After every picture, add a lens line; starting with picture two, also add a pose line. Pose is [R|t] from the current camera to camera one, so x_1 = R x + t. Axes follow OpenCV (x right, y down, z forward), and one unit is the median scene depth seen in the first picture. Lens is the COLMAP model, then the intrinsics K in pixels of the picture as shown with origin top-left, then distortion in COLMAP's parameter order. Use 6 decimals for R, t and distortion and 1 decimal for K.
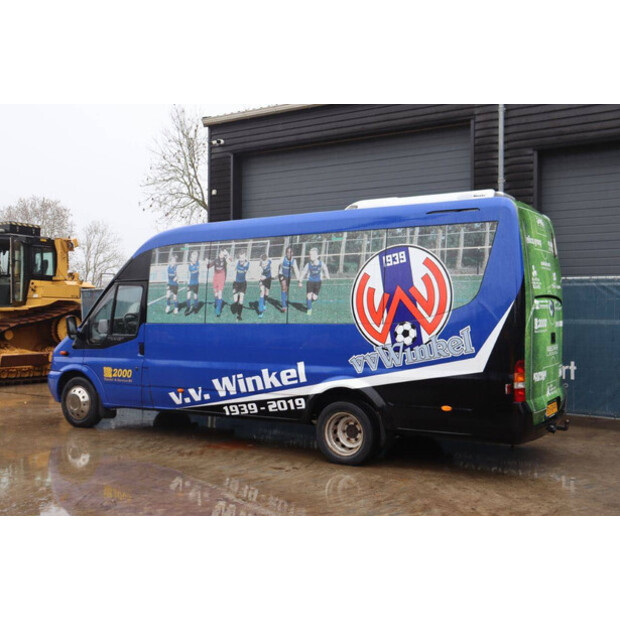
lens RADIAL K [[729.1, 0, 289.1], [0, 729.1, 311.2], [0, 0, 1]] dist [-0.032679, 0.000000]
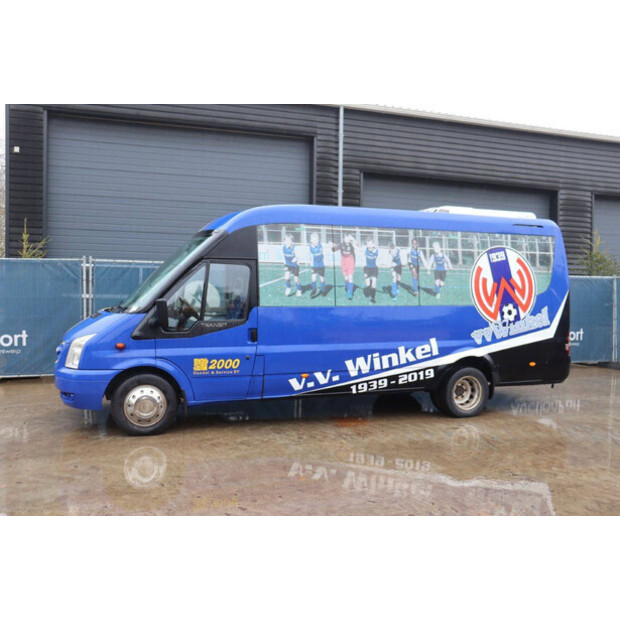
lens RADIAL K [[617.9, 0, 311.2], [0, 617.9, 304.5], [0, 0, 1]] dist [-0.070635, 0.000000]
pose [[0.599132, -0.012098, 0.800559, -0.866437], [-0.013262, 0.999599, 0.025031, -0.007054], [-0.800541, -0.025614, 0.598731, 0.542186]]
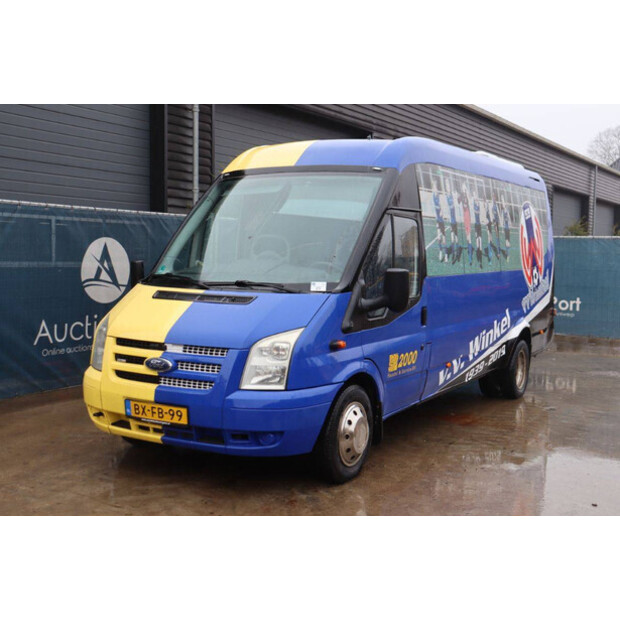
lens RADIAL K [[790.4, 0, 306.2], [0, 790.4, 293.7], [0, 0, 1]] dist [0.031147, 0.000000]
pose [[-0.034034, -0.056358, 0.997830, -1.024000], [-0.013832, 0.998340, 0.055915, -0.008021], [-0.999325, -0.011899, -0.034757, 1.267625]]
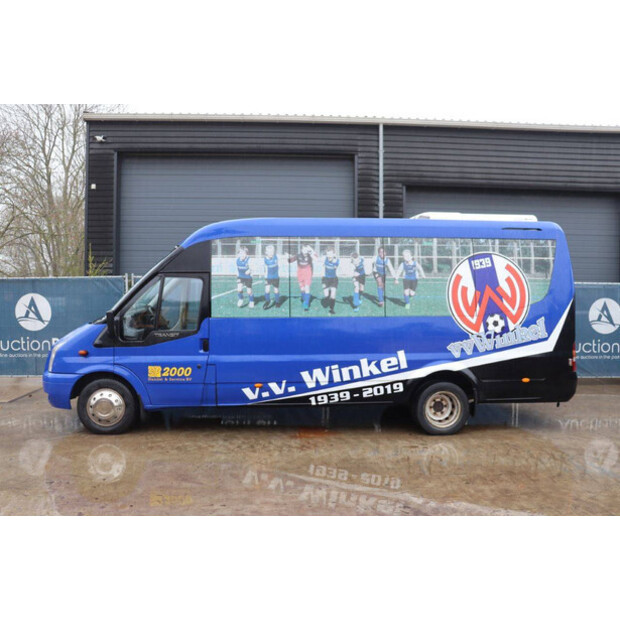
lens RADIAL K [[552.5, 0, 303.4], [0, 552.5, 307.0], [0, 0, 1]] dist [-0.127617, 0.056852]
pose [[0.805546, -0.004888, 0.592513, -0.585126], [-0.003410, 0.999911, 0.012885, -0.007812], [-0.592523, -0.012400, 0.805458, 0.392400]]
